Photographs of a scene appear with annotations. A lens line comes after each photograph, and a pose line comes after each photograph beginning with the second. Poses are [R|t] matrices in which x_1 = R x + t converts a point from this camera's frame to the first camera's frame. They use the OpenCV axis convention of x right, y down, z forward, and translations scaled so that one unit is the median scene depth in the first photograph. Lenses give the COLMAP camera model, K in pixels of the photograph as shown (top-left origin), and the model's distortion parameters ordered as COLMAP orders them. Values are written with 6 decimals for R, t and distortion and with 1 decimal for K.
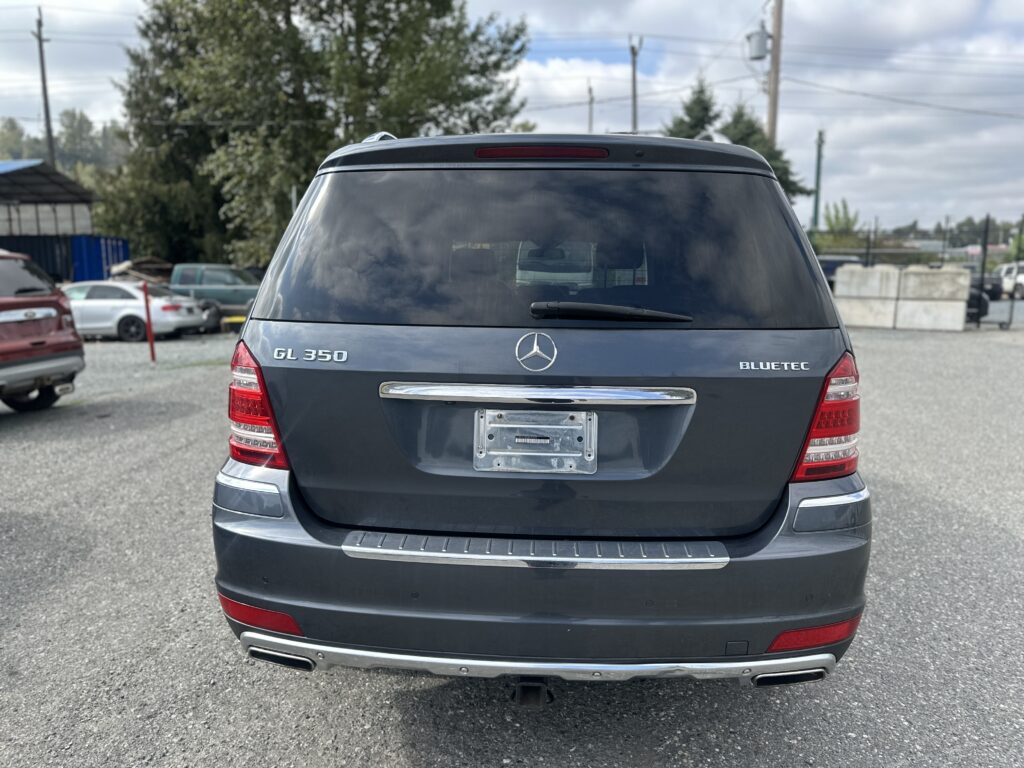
lens RADIAL K [[728.8, 0, 511.0], [0, 728.8, 382.9], [0, 0, 1]] dist [0.012184, -0.027006]
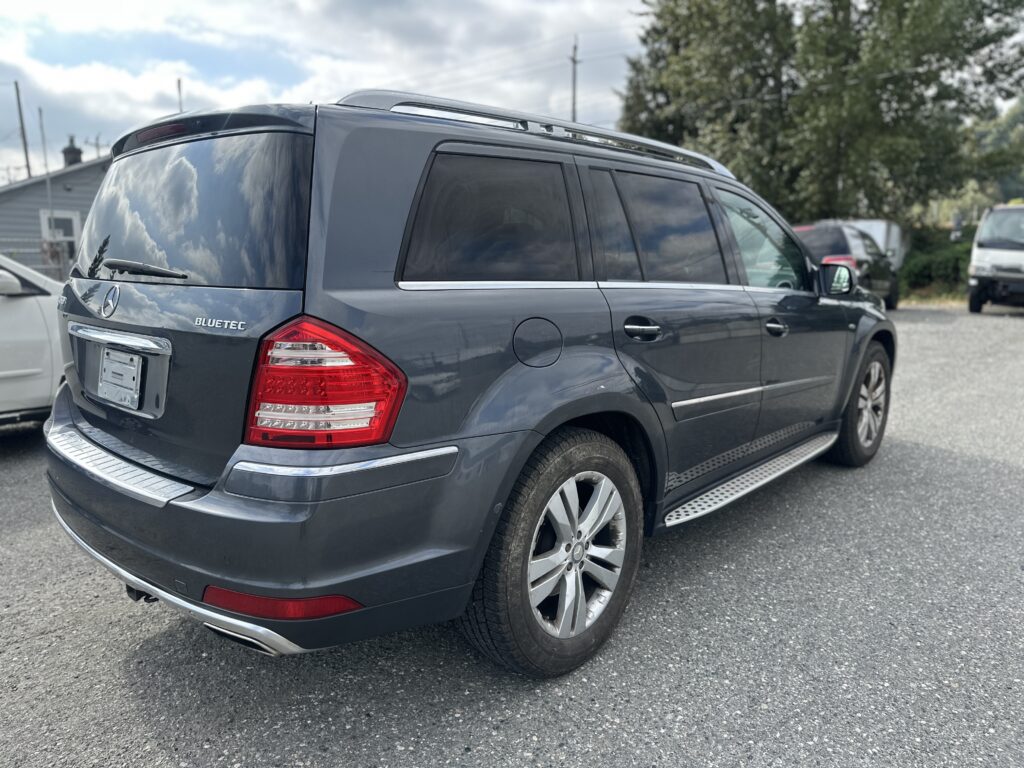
lens RADIAL K [[728.8, 0, 511.0], [0, 728.8, 382.5], [0, 0, 1]] dist [0.012184, -0.027006]
pose [[0.769141, 0.098141, -0.631499, 0.099205], [-0.088127, 0.994986, 0.047296, -0.001914], [0.632974, 0.019275, 0.773933, 0.035790]]
